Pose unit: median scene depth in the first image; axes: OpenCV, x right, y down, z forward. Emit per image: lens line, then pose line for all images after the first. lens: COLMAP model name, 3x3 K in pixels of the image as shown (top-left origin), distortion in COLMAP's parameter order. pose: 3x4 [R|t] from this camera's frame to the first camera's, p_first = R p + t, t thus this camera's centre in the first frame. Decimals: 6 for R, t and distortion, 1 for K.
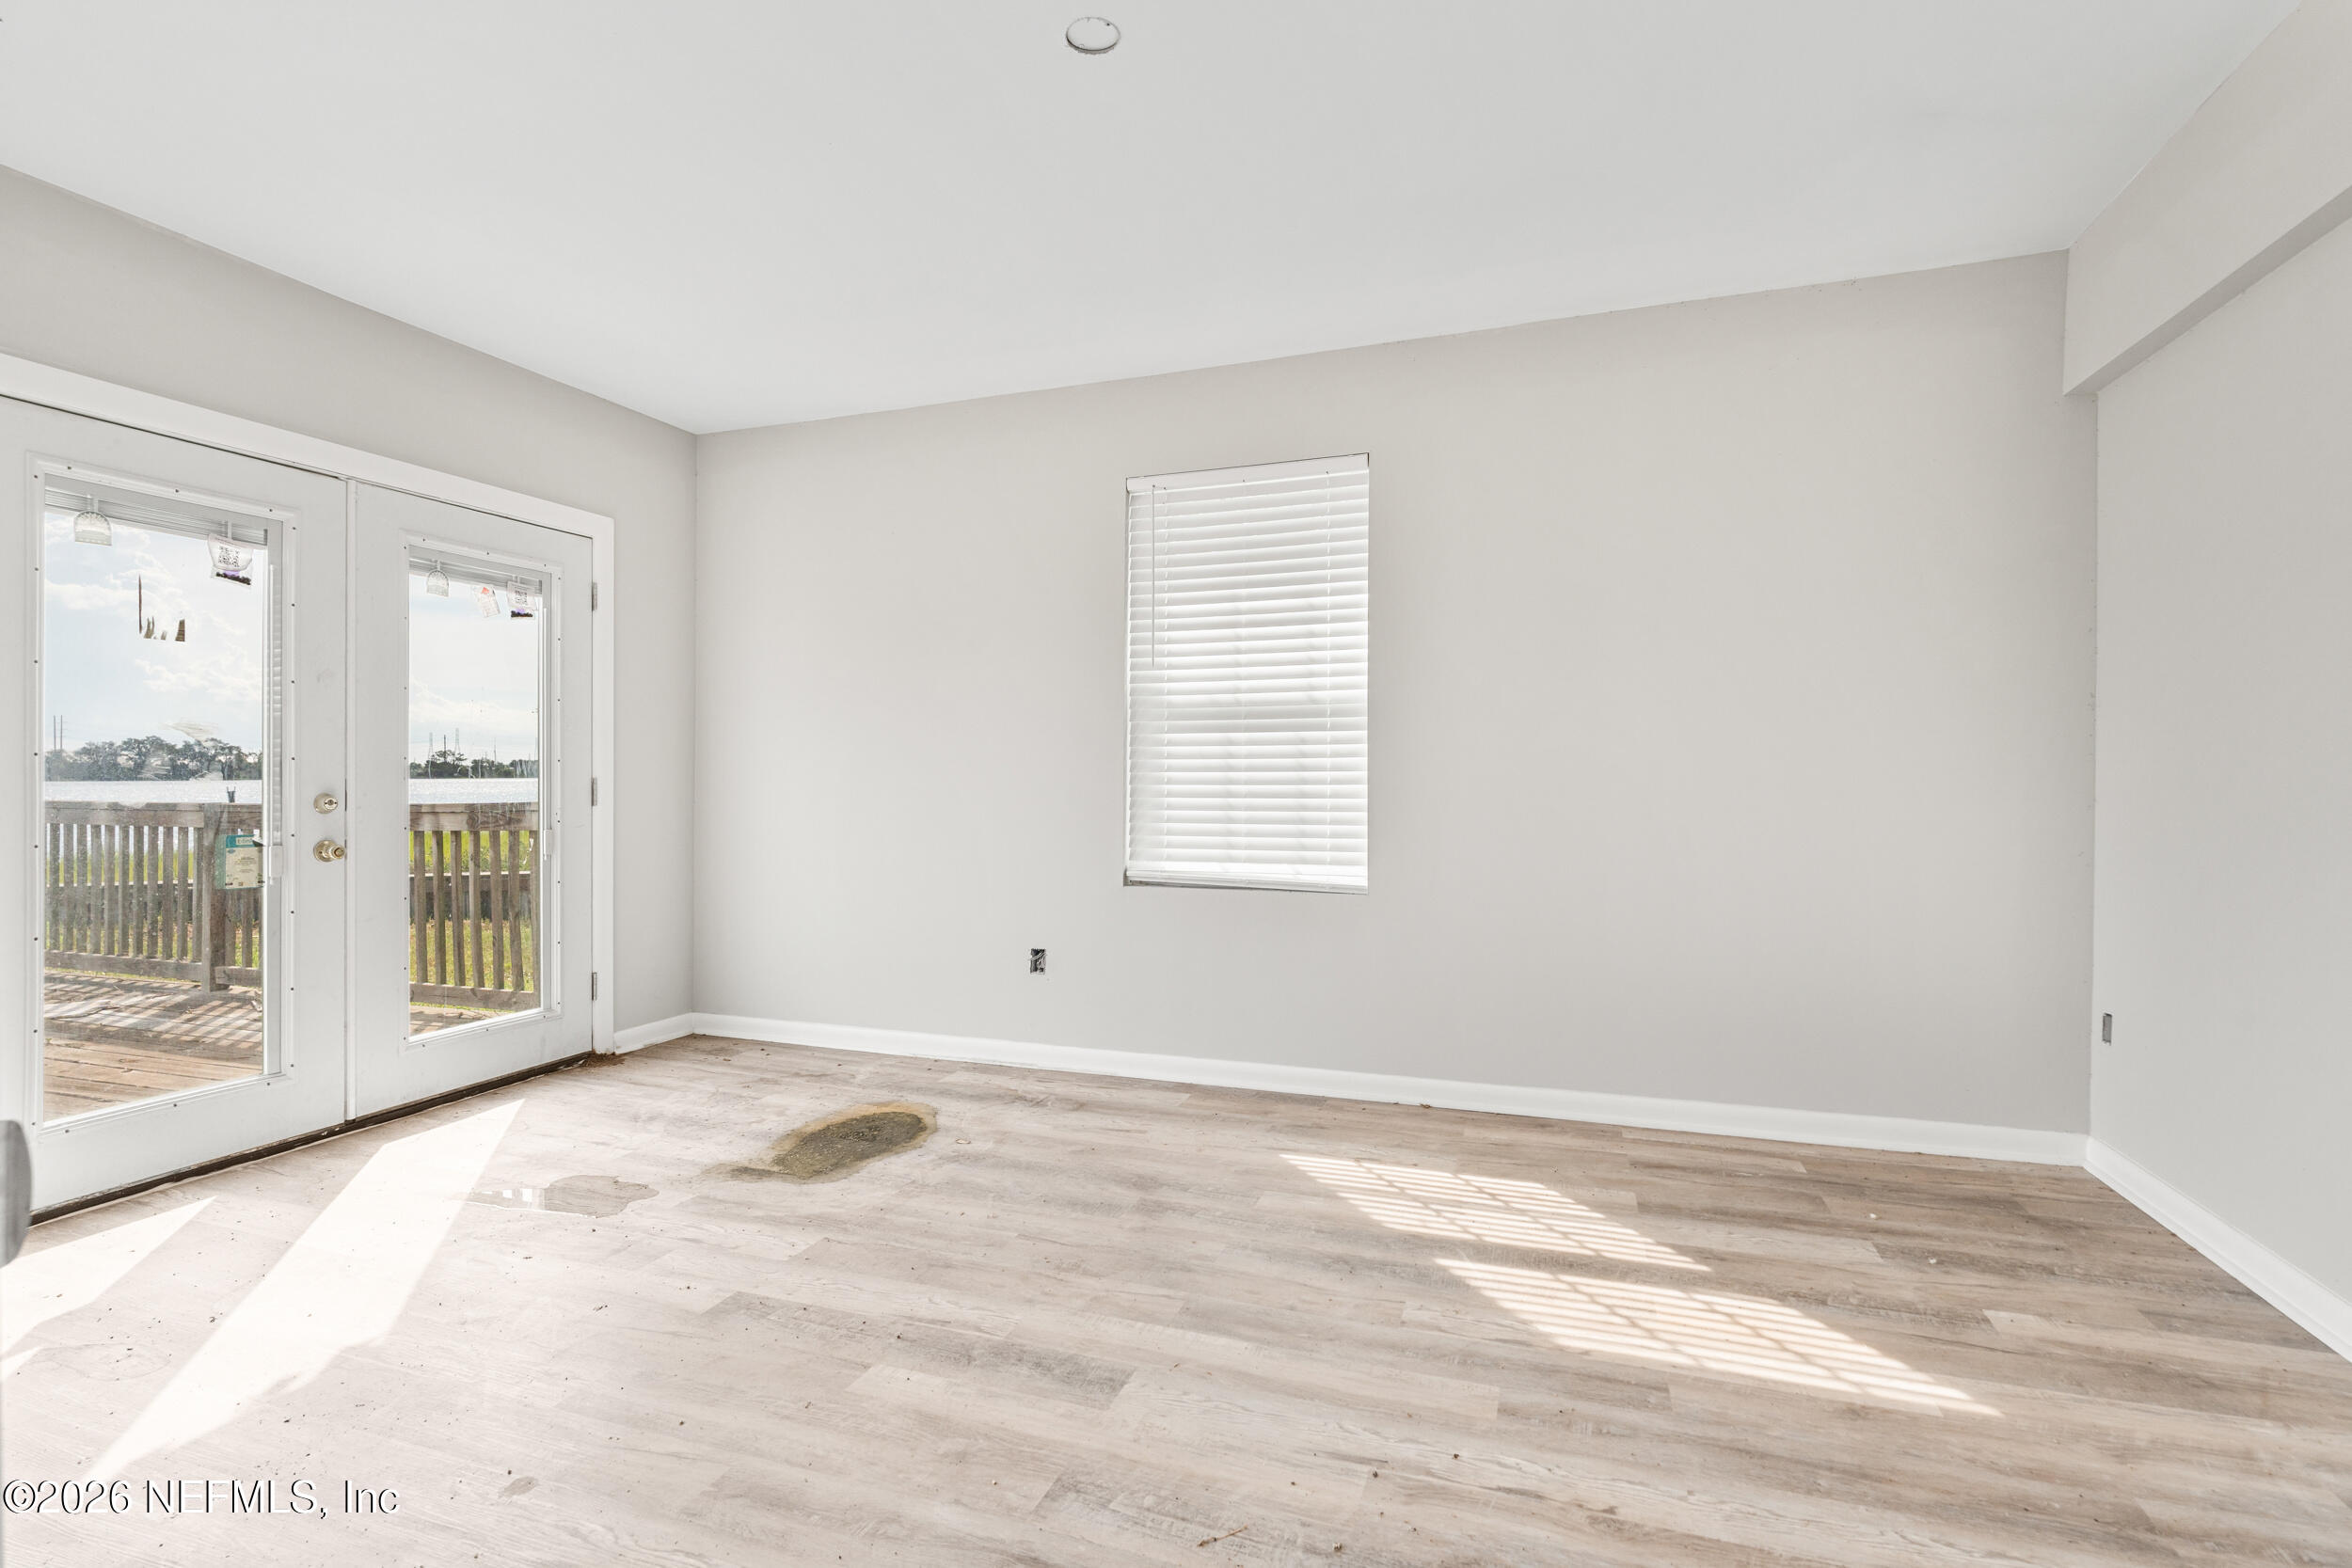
lens RADIAL K [[1078.6, 0, 1181.6], [0, 1078.6, 795.6], [0, 0, 1]] dist [-0.003819, 0.000855]
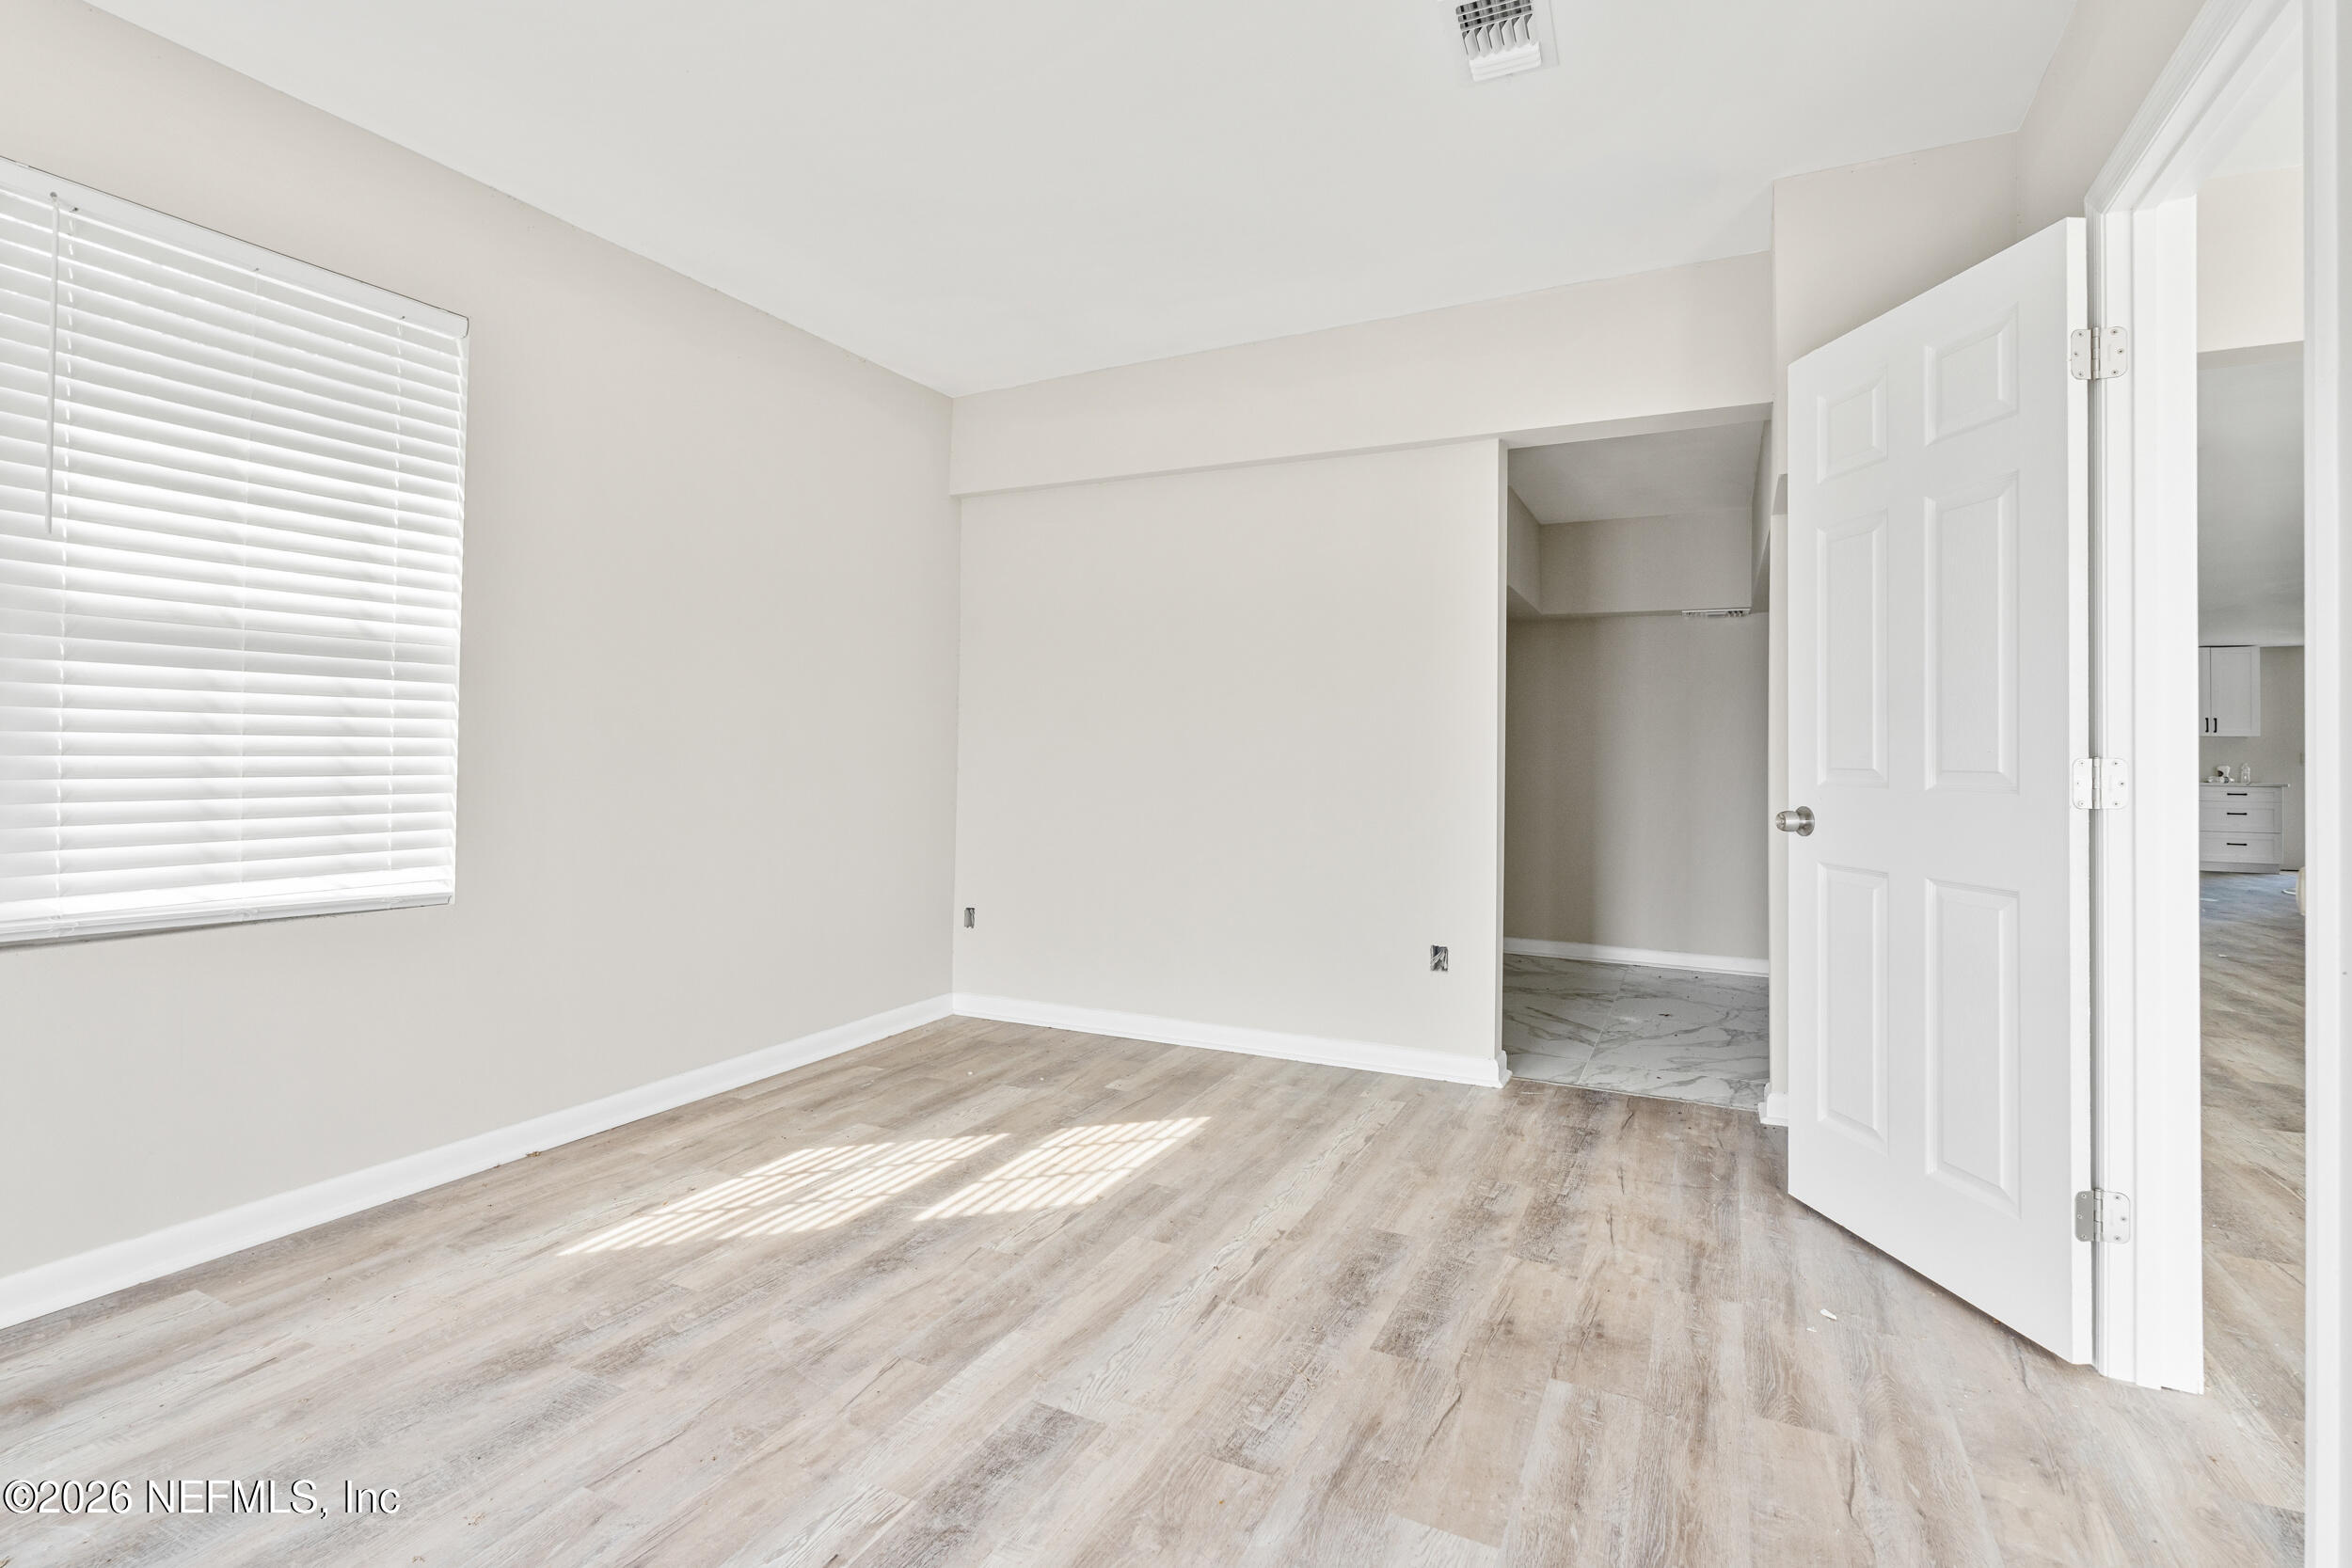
lens RADIAL K [[1078.6, 0, 1162.9], [0, 1078.6, 753.7], [0, 0, 1]] dist [-0.003819, 0.000855]
pose [[0.147560, 0.005548, 0.989038, -0.574265], [0.008121, 0.999944, -0.006821, -0.003416], [-0.989020, 0.009039, 0.147507, 0.468672]]
